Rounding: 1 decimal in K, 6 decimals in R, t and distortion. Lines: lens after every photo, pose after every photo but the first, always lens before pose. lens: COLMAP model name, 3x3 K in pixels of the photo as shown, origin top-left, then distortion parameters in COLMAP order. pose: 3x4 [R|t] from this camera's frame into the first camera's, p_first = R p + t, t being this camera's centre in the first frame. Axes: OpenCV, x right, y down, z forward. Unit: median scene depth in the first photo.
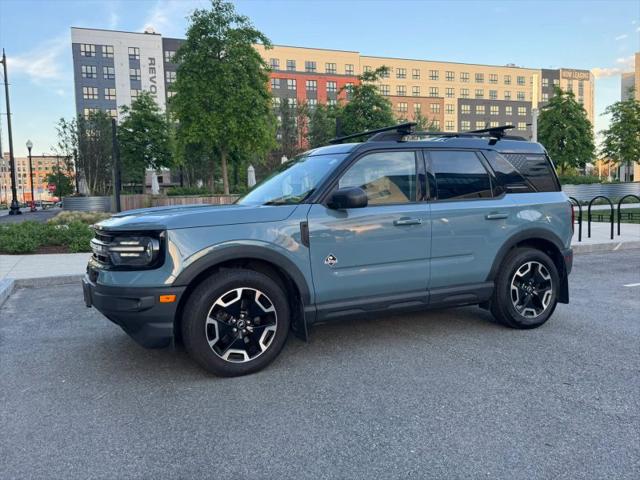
lens RADIAL K [[571.8, 0, 317.1], [0, 571.8, 243.4], [0, 0, 1]] dist [0.085145, -0.128834]
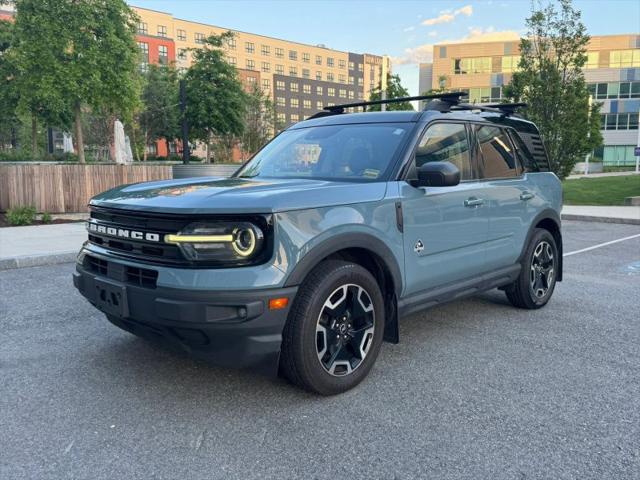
lens RADIAL K [[571.8, 0, 331.3], [0, 571.8, 249.5], [0, 0, 1]] dist [0.085145, -0.128834]
pose [[0.937009, -0.023013, 0.348545, -0.383245], [0.004065, 0.998478, 0.054999, -0.013815], [-0.349281, -0.050118, 0.935677, 0.228820]]
